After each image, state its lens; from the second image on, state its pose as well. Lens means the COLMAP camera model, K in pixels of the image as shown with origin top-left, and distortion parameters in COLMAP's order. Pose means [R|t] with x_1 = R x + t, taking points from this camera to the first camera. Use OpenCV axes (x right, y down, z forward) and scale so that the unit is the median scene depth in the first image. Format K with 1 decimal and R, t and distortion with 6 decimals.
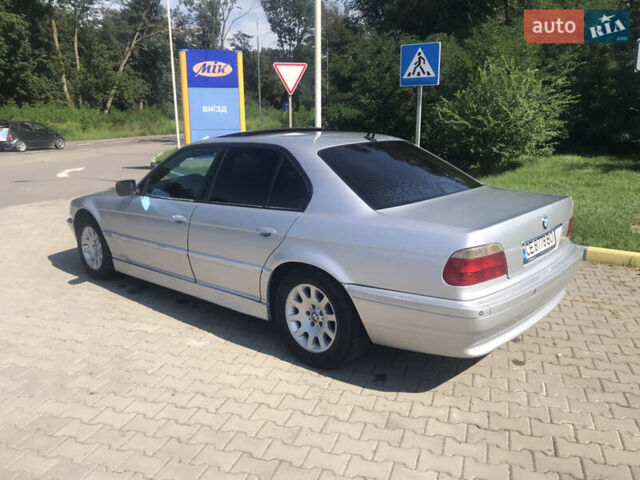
lens RADIAL K [[519.9, 0, 319.2], [0, 519.9, 238.0], [0, 0, 1]] dist [0.013014, -0.011183]
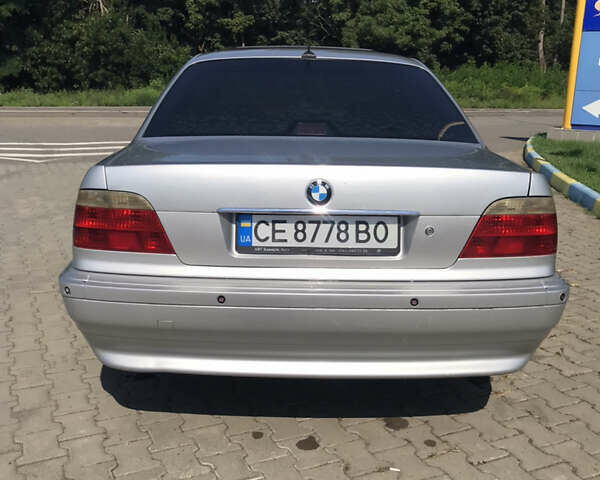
lens RADIAL K [[654.5, 0, 303.4], [0, 654.5, 235.0], [0, 0, 1]] dist [0.005863, 0.000000]
pose [[0.691324, 0.192488, -0.696433, 0.562339], [-0.194261, 0.977888, 0.077444, -0.022234], [0.695941, 0.081751, 0.713430, 0.326036]]
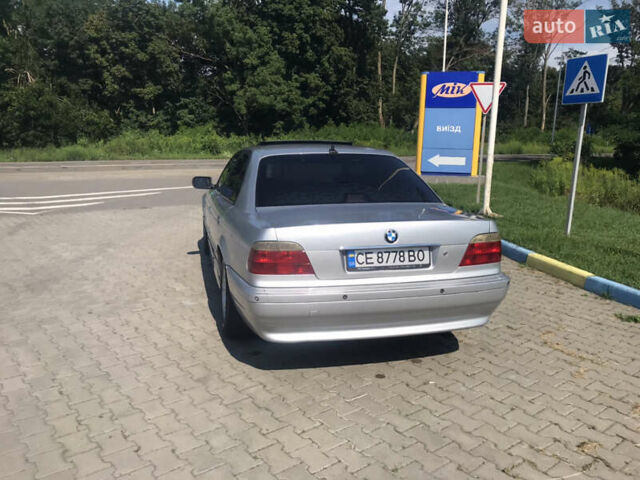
lens RADIAL K [[519.9, 0, 318.6], [0, 519.9, 242.8], [0, 0, 1]] dist [0.013014, -0.011183]
pose [[0.837241, 0.132197, -0.530614, 0.532644], [-0.148354, 0.988858, 0.012280, -0.005510], [0.526325, 0.068438, 0.847525, 0.053216]]
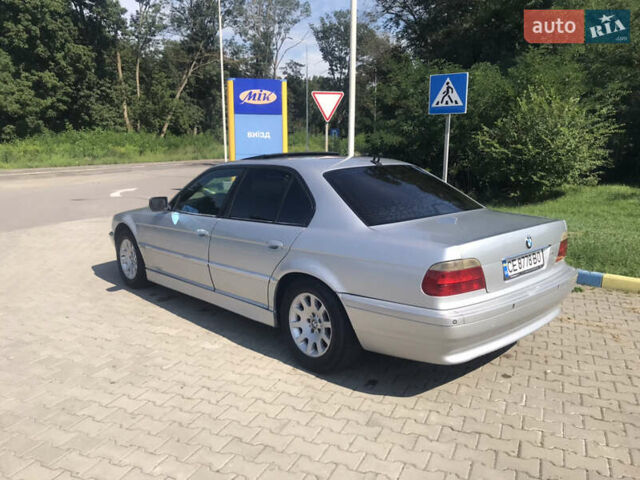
lens RADIAL K [[519.9, 0, 318.5], [0, 519.9, 240.7], [0, 0, 1]] dist [0.013014, -0.011183]
pose [[0.995572, 0.028323, -0.089635, 0.063647], [-0.032221, 0.998583, -0.042350, 0.015994], [0.088309, 0.045051, 0.995074, -0.060713]]
